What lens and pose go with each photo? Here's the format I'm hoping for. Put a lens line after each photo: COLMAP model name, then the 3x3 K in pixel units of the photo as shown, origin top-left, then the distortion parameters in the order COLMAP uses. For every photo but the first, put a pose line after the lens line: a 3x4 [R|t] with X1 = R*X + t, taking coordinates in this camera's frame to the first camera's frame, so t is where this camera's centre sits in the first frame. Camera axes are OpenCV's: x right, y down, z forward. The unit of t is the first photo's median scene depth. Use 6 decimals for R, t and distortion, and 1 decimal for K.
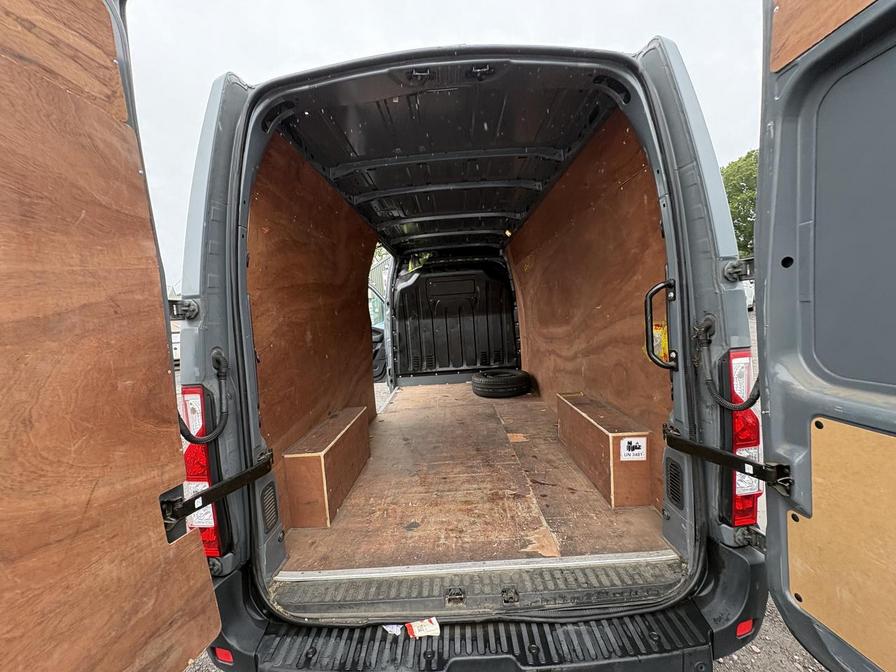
lens RADIAL K [[353.7, 0, 448.3], [0, 353.7, 337.7], [0, 0, 1]] dist [0.000793, 0.001081]
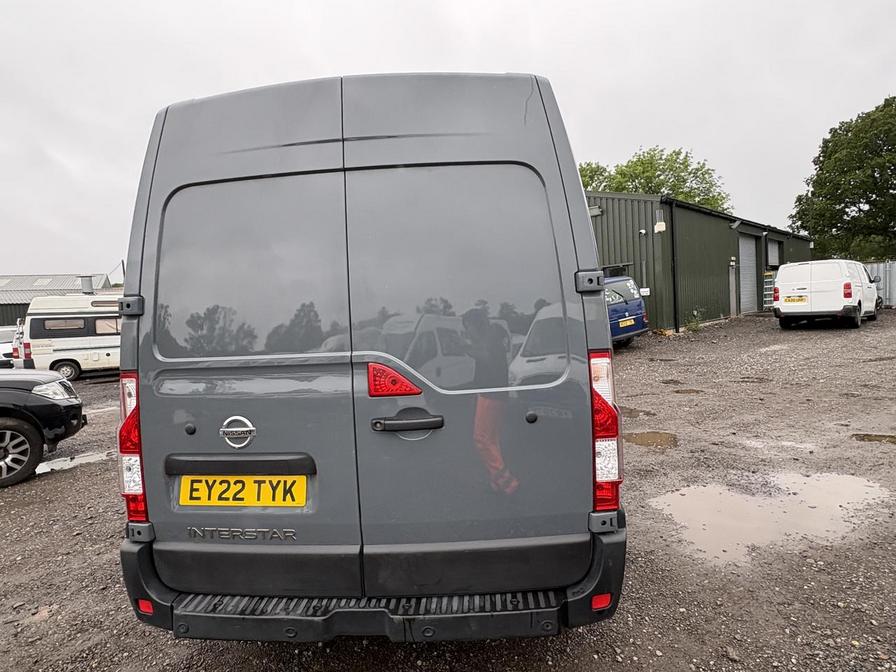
lens RADIAL K [[493.9, 0, 449.2], [0, 493.9, 331.1], [0, 0, 1]] dist [0.003075, 0.001105]
pose [[0.998628, 0.021254, -0.047857, 0.380451], [-0.022955, 0.999114, -0.035286, 0.033305], [0.047065, 0.036337, 0.998231, -0.549929]]
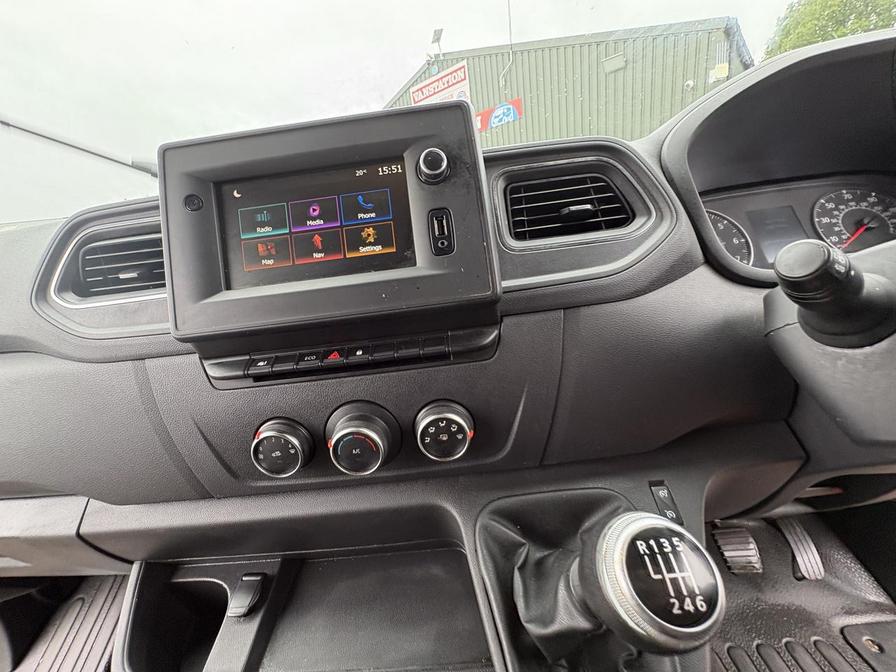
lens RADIAL K [[356.0, 0, 449.0], [0, 356.0, 335.8], [0, 0, 1]] dist [-0.000492, 0.000227]
pose [[0.998287, -0.056714, -0.014349, 0.152557], [0.058495, 0.971345, 0.230364, -0.310811], [0.000873, -0.230808, 0.972999, 4.204469]]
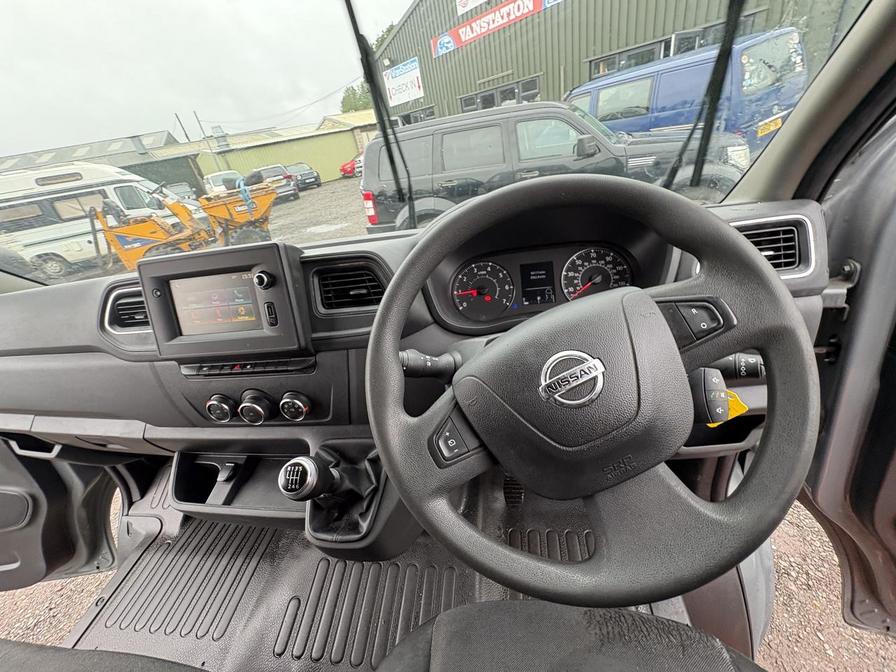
lens RADIAL K [[356.0, 0, 449.0], [0, 356.0, 335.8], [0, 0, 1]] dist [-0.000492, 0.000227]
pose [[0.987503, -0.015276, -0.156859, 0.417893], [0.082658, 0.897619, 0.432953, -0.463280], [0.134186, -0.440508, 0.887664, 4.074921]]
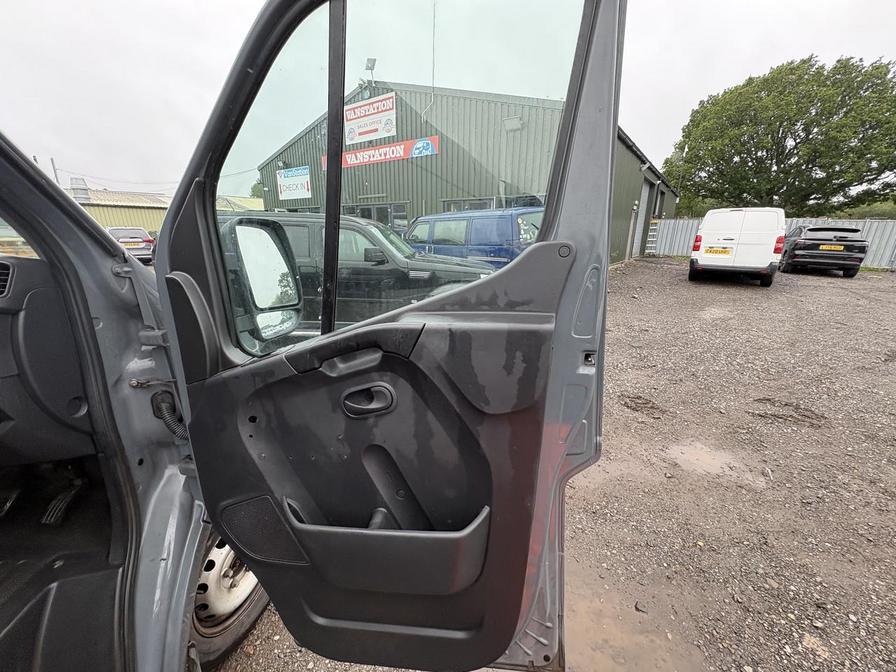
lens RADIAL K [[353.7, 0, 448.3], [0, 353.7, 337.7], [0, 0, 1]] dist [0.000793, 0.001081]
pose [[0.990467, 0.055050, 0.126273, 1.304891], [-0.078752, 0.978390, 0.191184, -0.434393], [-0.113019, -0.199306, 0.973398, 3.868220]]
